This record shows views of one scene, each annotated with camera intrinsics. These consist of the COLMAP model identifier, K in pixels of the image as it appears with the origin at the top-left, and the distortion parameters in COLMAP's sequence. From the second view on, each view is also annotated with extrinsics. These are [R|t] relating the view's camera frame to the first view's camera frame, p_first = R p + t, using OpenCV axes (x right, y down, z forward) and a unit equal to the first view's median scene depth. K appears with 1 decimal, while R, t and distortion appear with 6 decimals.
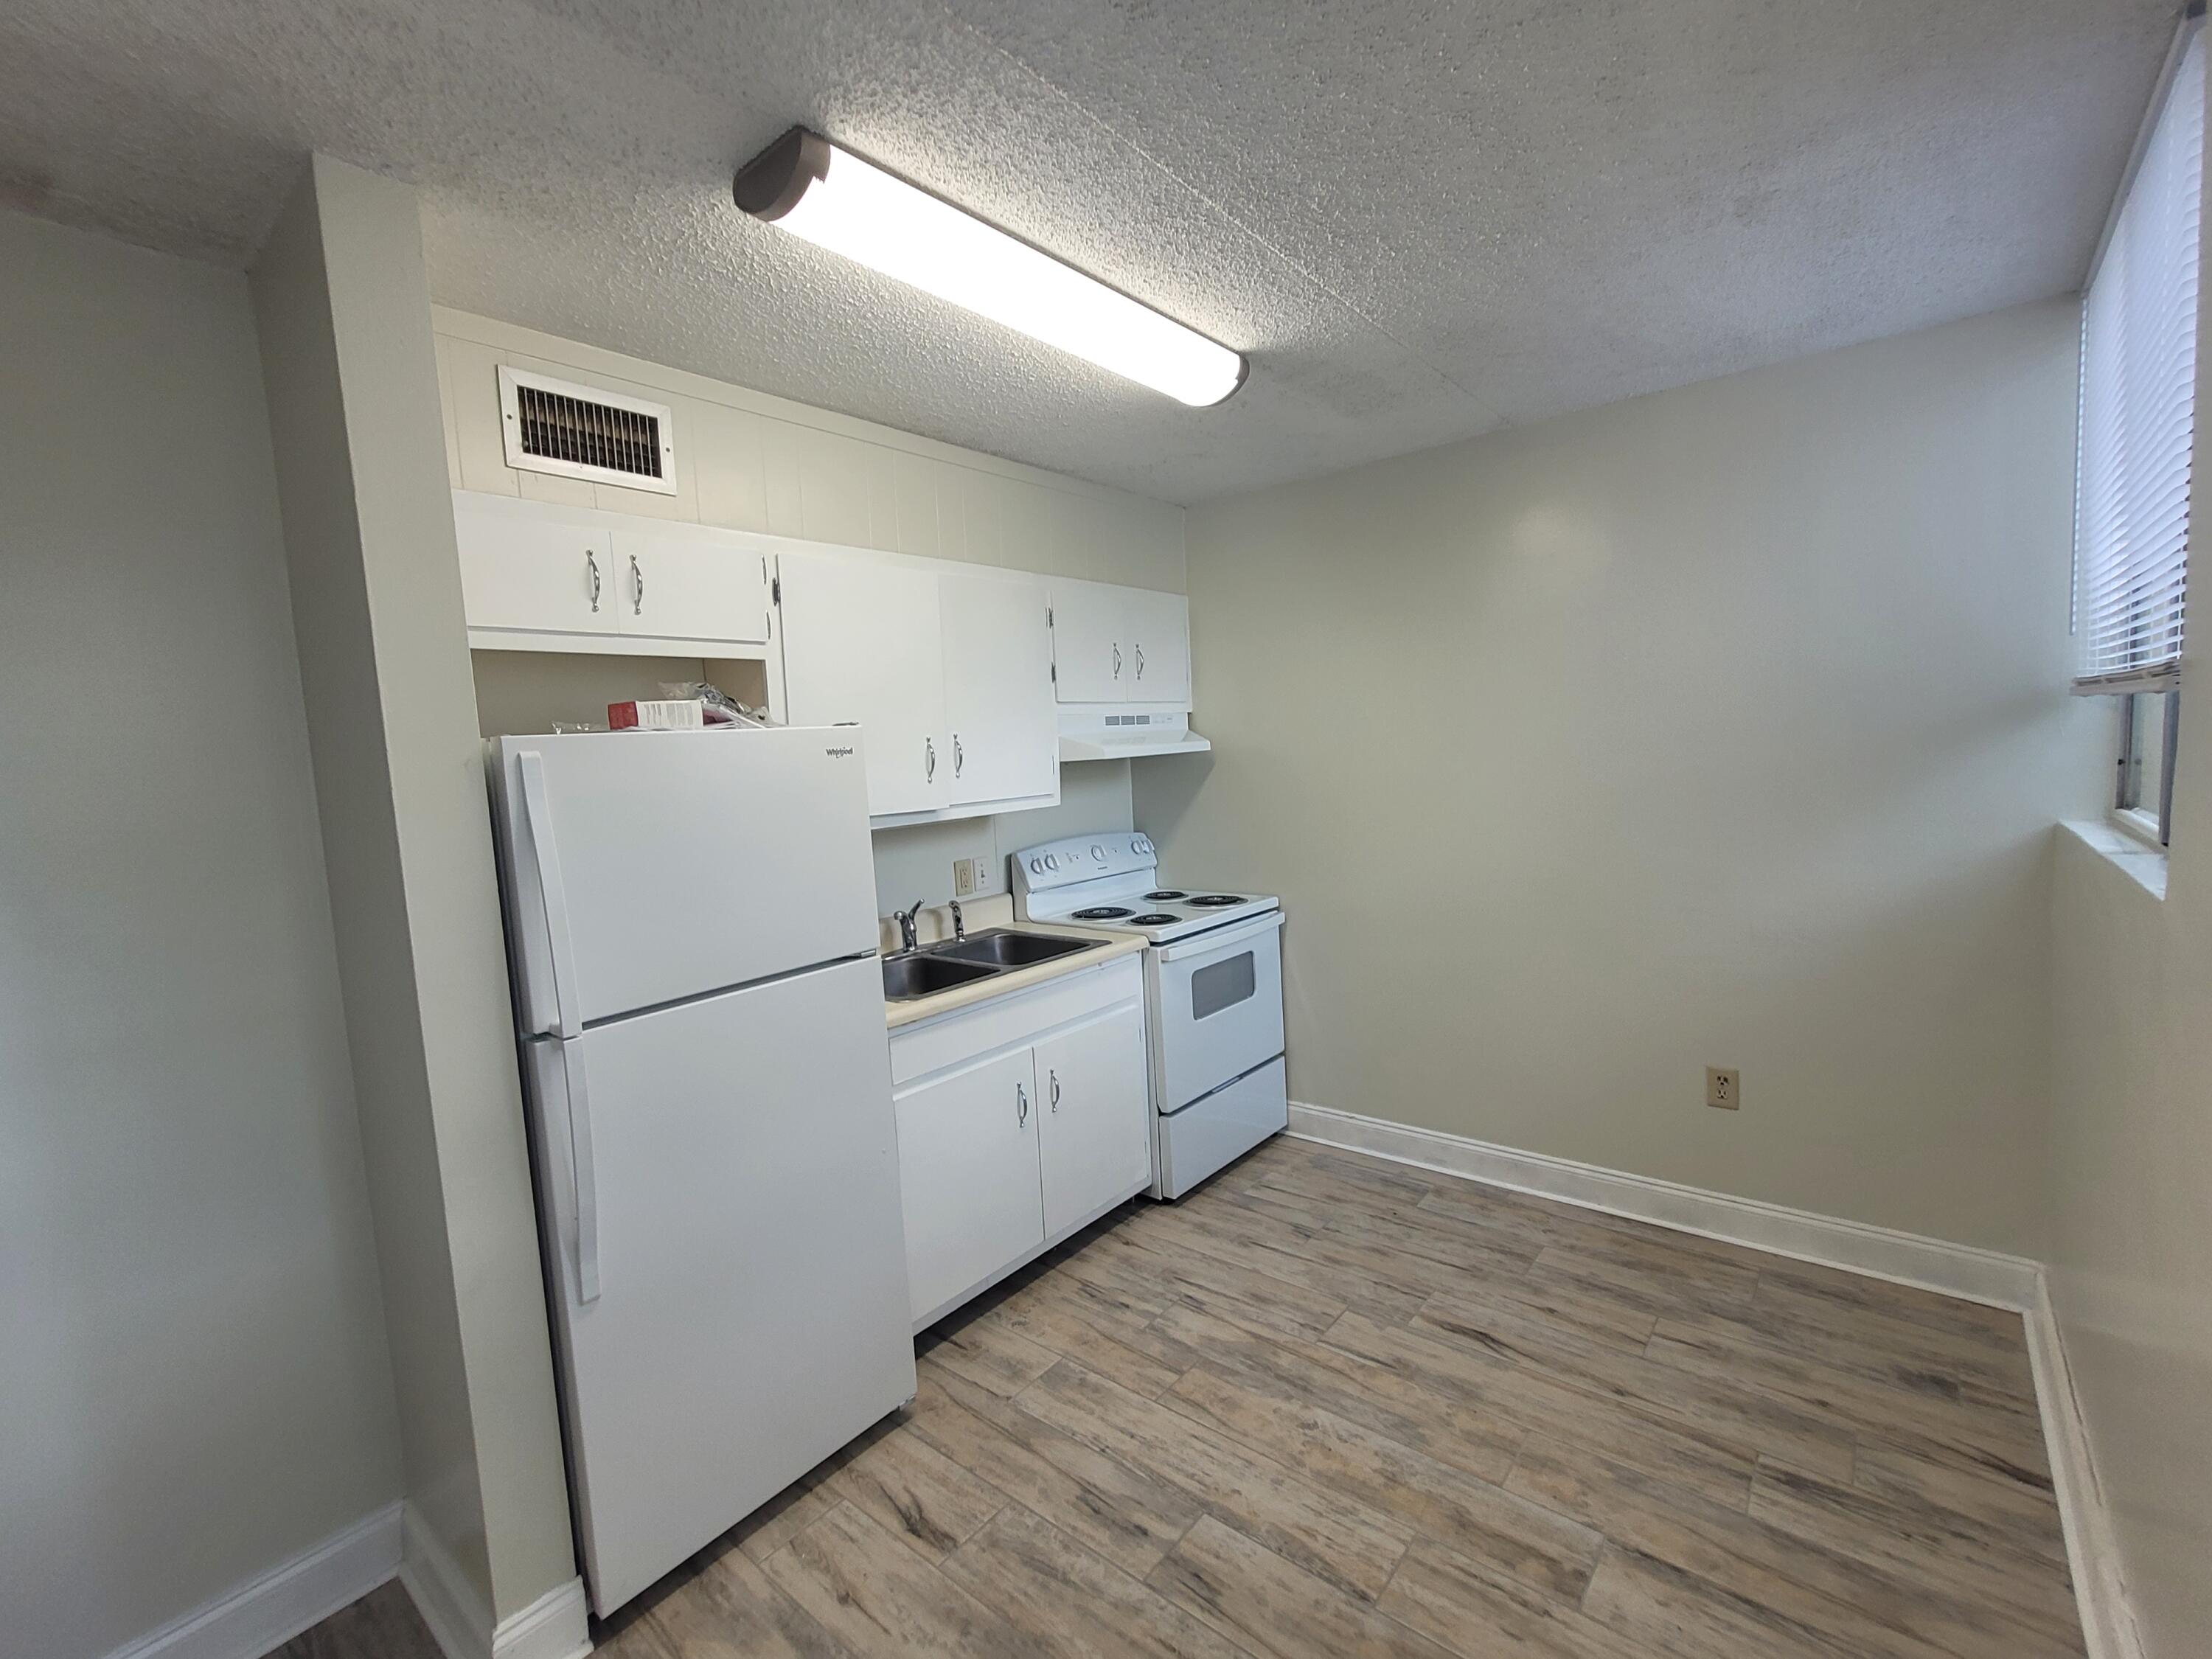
lens RADIAL K [[966.7, 0, 1095.0], [0, 966.7, 823.3], [0, 0, 1]] dist [0.012032, -0.000738]
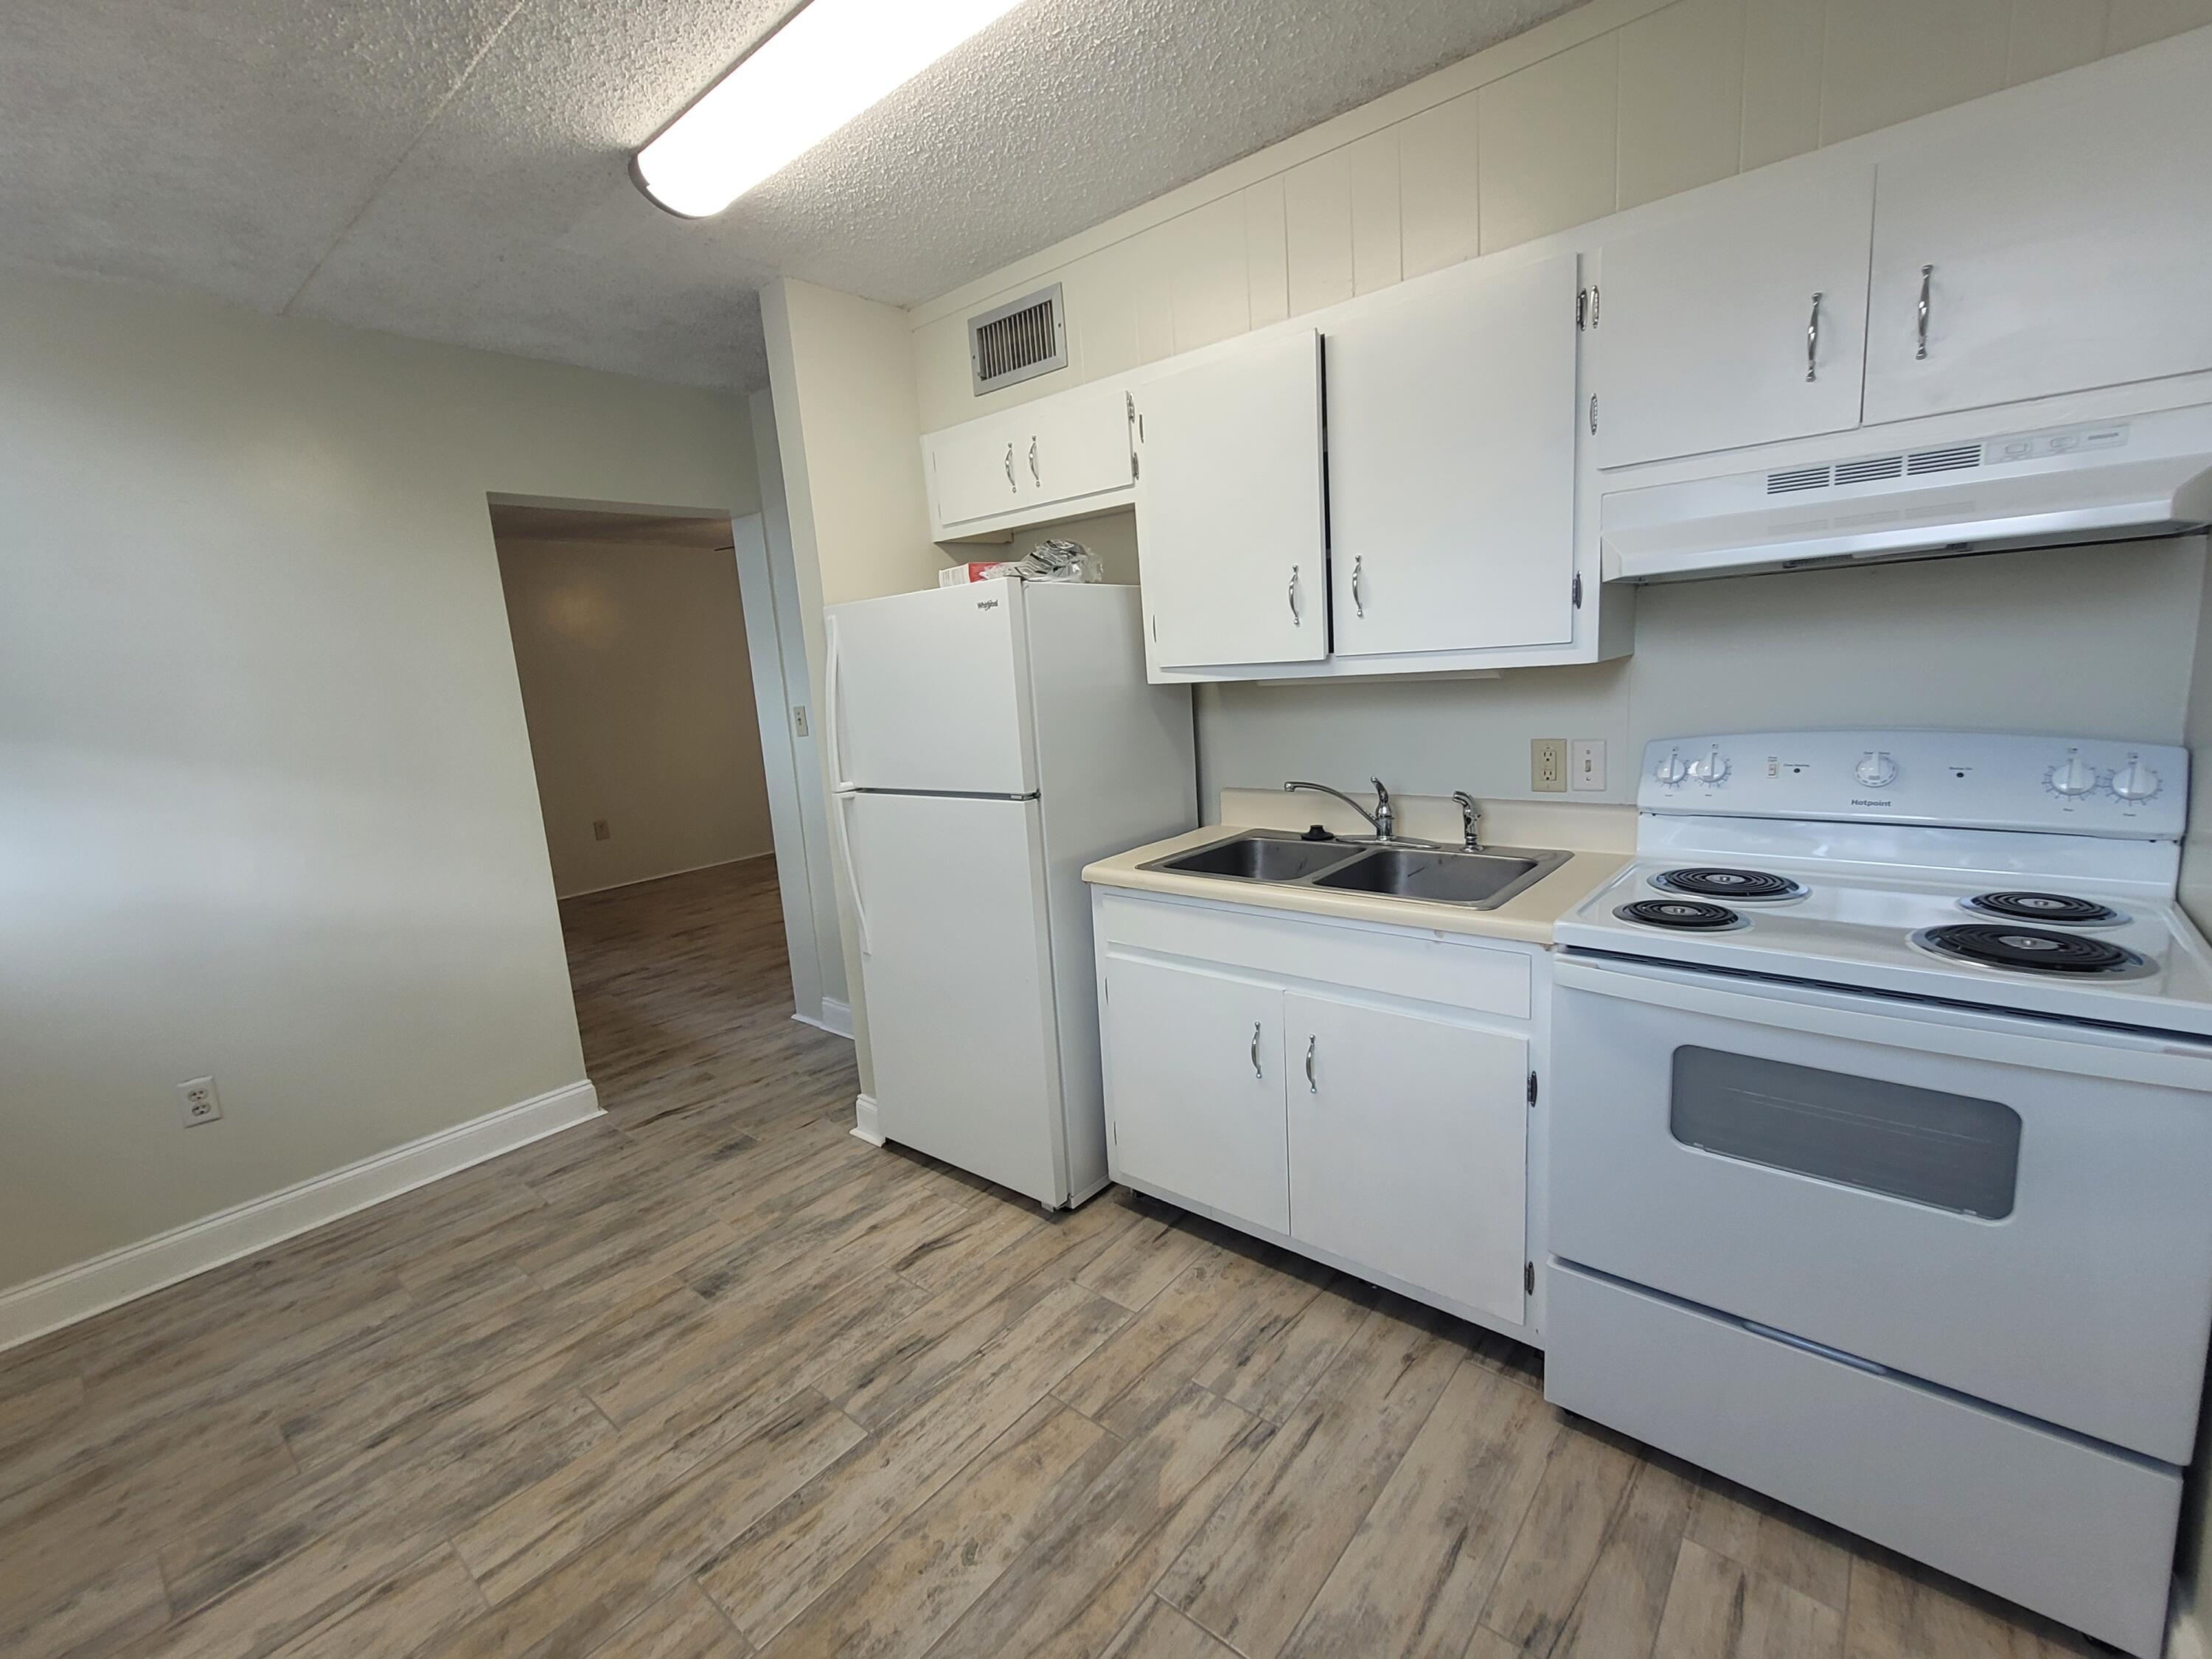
lens RADIAL K [[966.7, 0, 1095.0], [0, 966.7, 823.3], [0, 0, 1]] dist [0.012032, -0.000738]
pose [[-0.007791, 0.224291, -0.974491, 0.818486], [-0.012673, 0.974420, 0.224376, -0.077865], [0.999889, 0.014098, -0.004749, 1.105681]]
